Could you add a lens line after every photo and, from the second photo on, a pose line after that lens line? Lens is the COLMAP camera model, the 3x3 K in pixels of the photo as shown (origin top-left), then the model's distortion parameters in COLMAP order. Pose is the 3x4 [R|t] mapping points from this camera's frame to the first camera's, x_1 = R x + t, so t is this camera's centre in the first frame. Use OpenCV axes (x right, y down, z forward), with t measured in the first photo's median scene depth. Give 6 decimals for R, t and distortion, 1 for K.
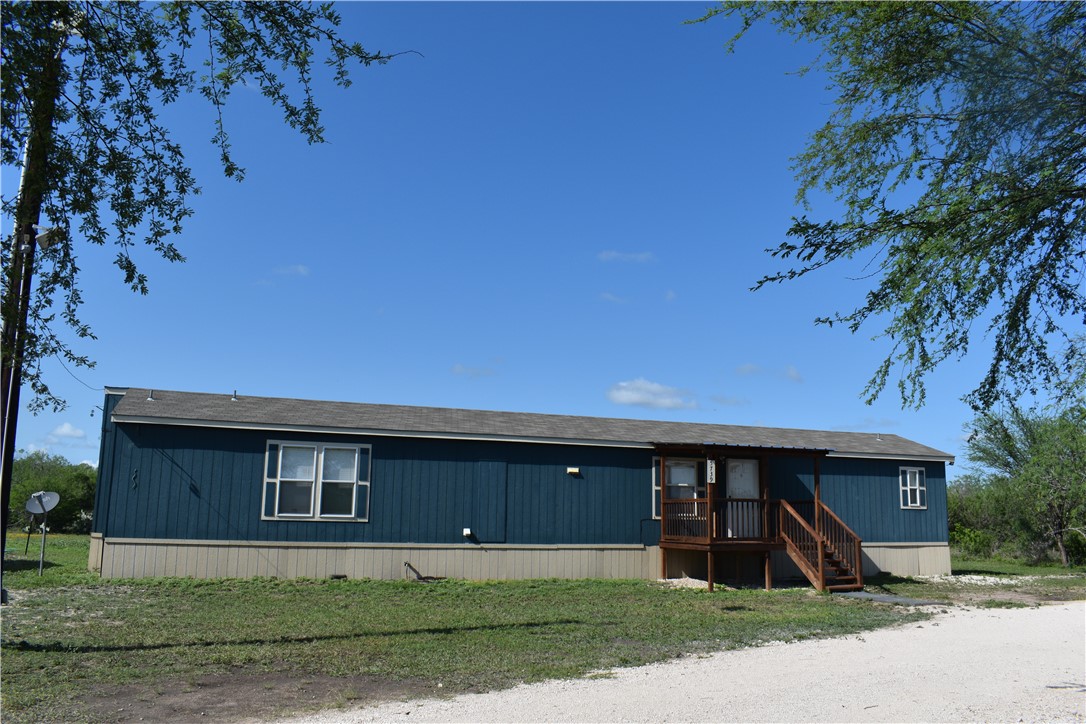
lens RADIAL K [[866.2, 0, 542.6], [0, 866.2, 360.2], [0, 0, 1]] dist [-0.081901, 0.001801]
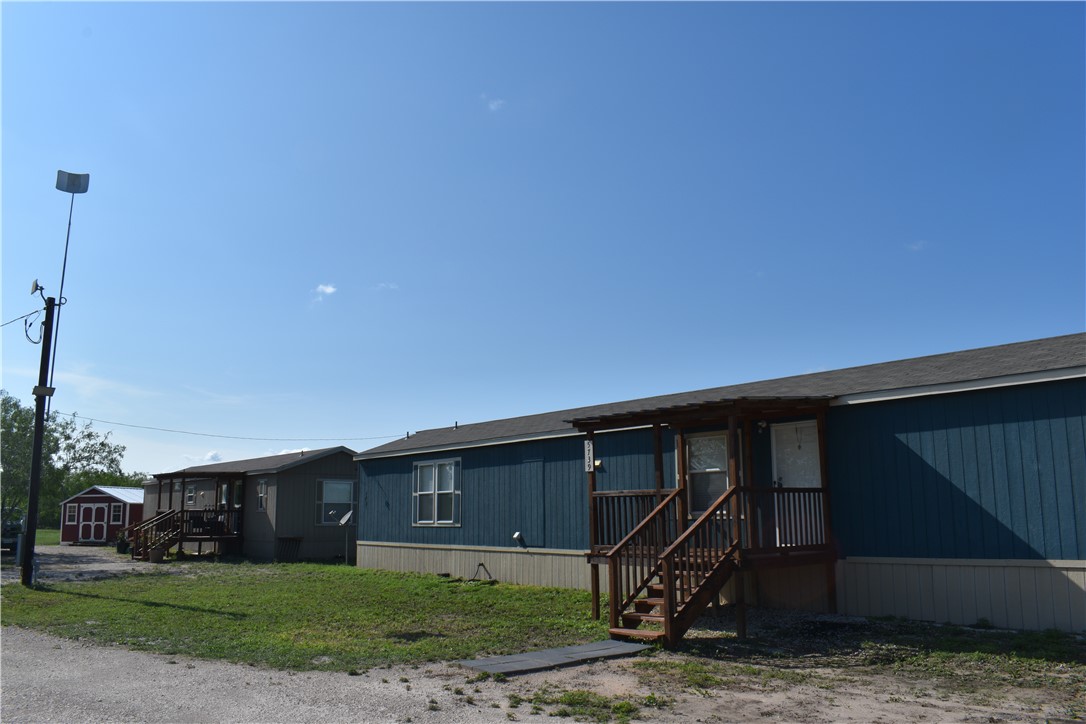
lens RADIAL K [[866.2, 0, 542.9], [0, 866.2, 362.6], [0, 0, 1]] dist [-0.081901, 0.001801]
pose [[0.325457, -0.175727, -0.929084, 0.902647], [0.195985, 0.973778, -0.115528, 0.129655], [0.925023, -0.144487, 0.351362, 0.729921]]
